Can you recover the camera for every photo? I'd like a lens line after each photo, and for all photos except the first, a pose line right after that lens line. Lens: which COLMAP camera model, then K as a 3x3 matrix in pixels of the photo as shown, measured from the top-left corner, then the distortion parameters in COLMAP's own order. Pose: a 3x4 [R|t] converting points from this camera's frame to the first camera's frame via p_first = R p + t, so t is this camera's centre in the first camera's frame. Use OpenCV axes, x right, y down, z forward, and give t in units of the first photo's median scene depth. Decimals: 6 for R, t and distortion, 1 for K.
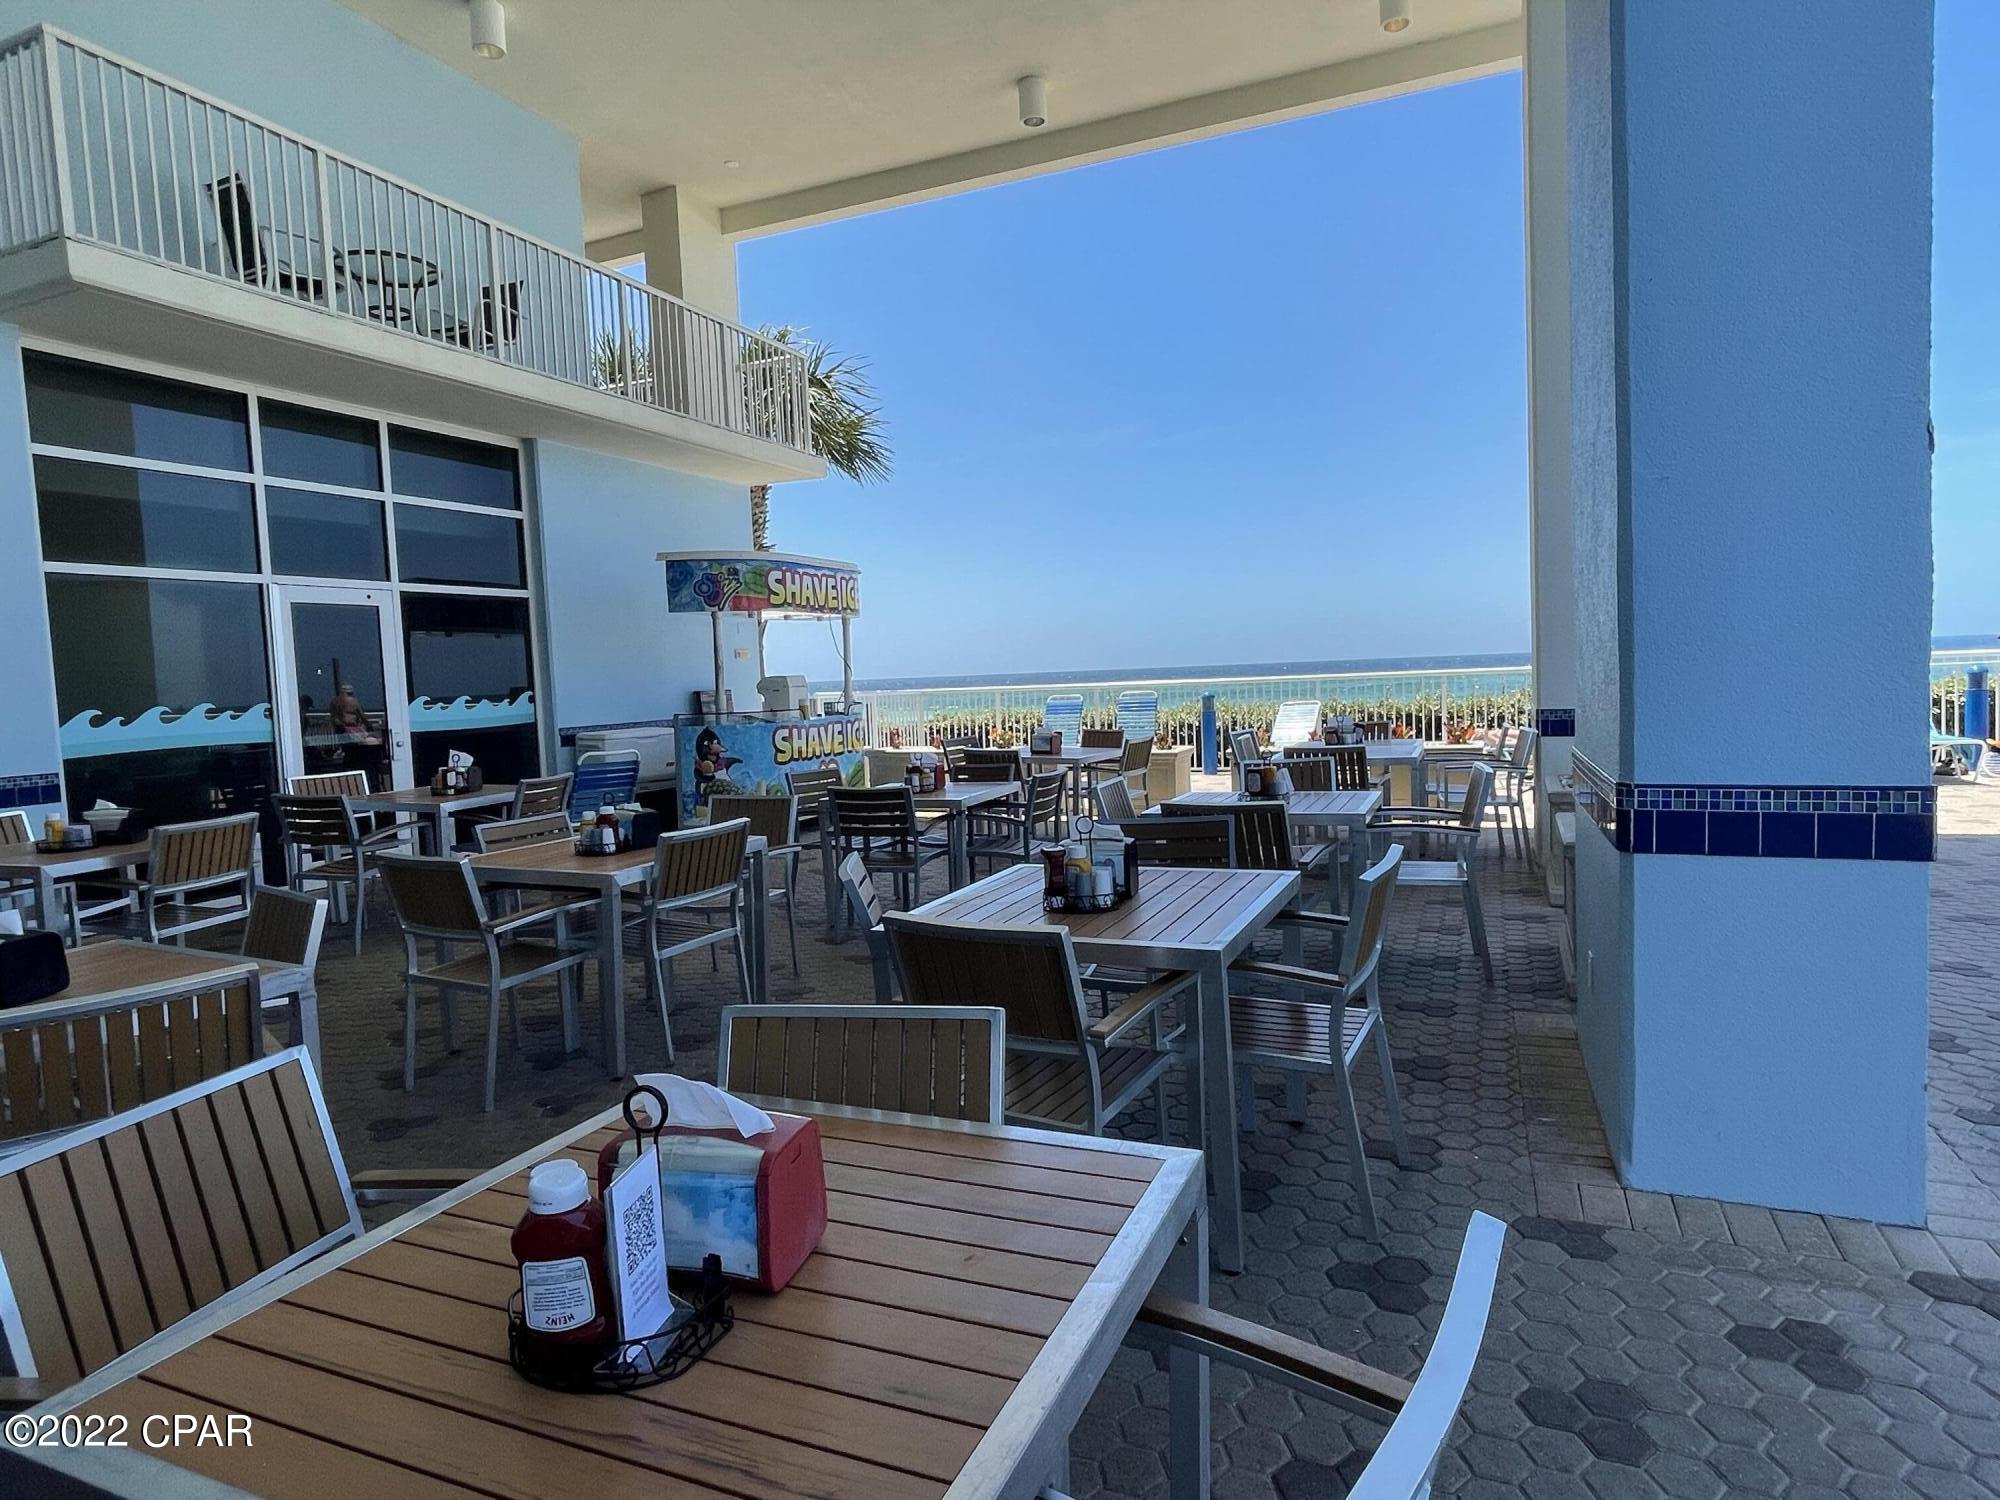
lens RADIAL K [[1109.5, 0, 998.5], [0, 1109.5, 746.7], [0, 0, 1]] dist [0.003333, 0.001373]
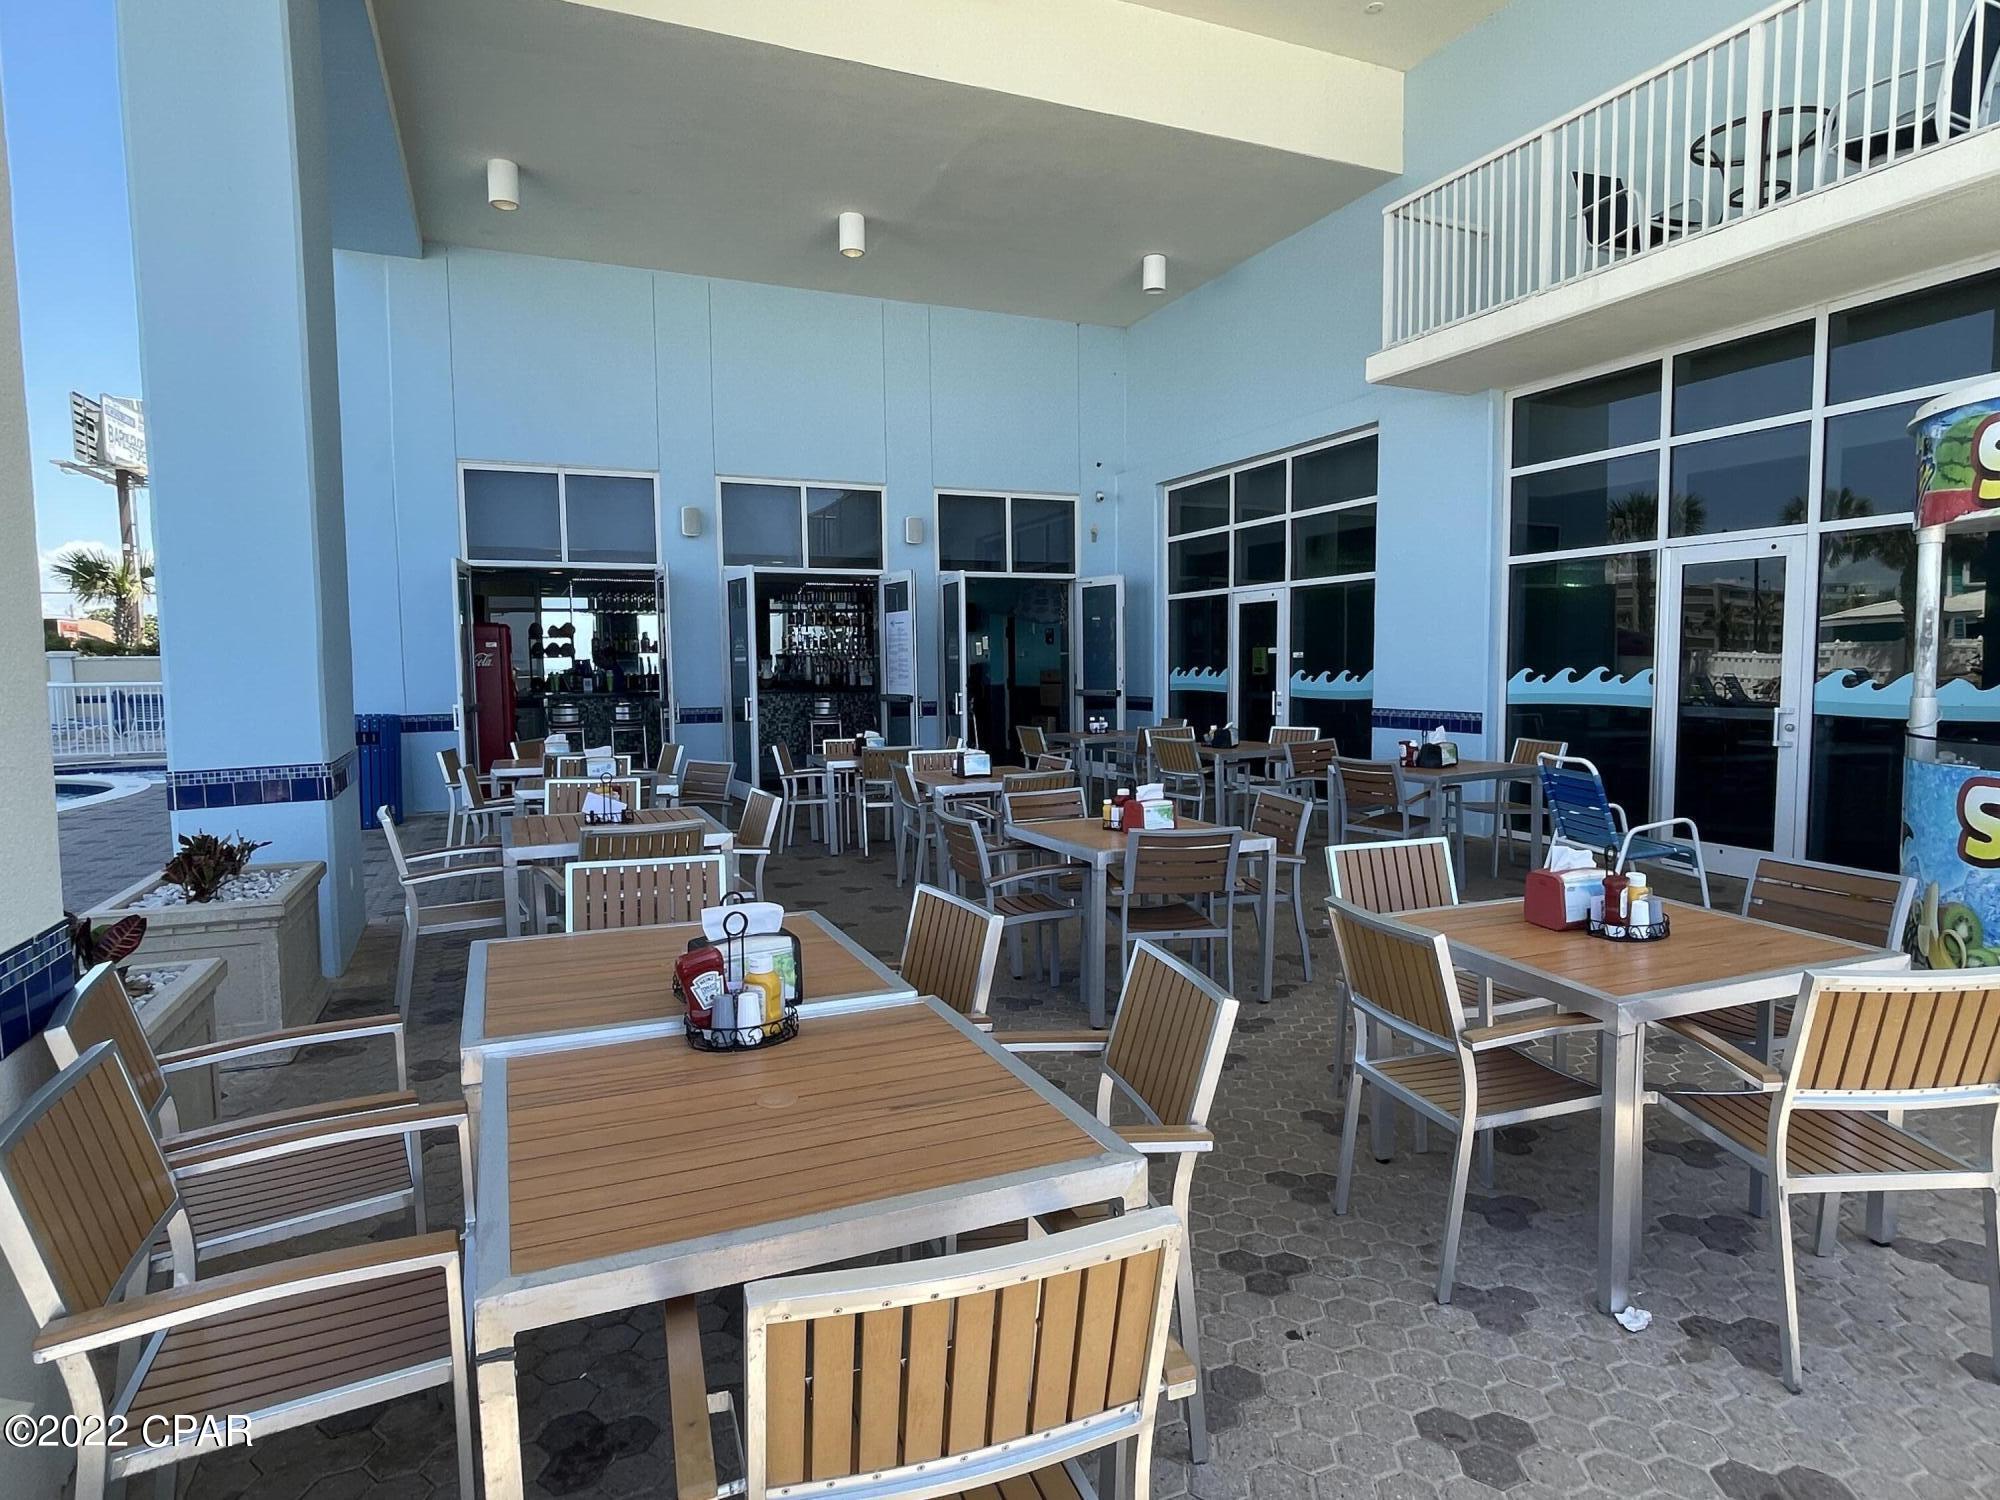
lens RADIAL K [[1109.5, 0, 1002.1], [0, 1109.5, 743.3], [0, 0, 1]] dist [0.003333, 0.001373]
pose [[-0.693927, 0.096249, -0.713583, 0.539996], [-0.016491, 0.988641, 0.149386, -0.128760], [0.719856, 0.115431, -0.684458, 1.441960]]
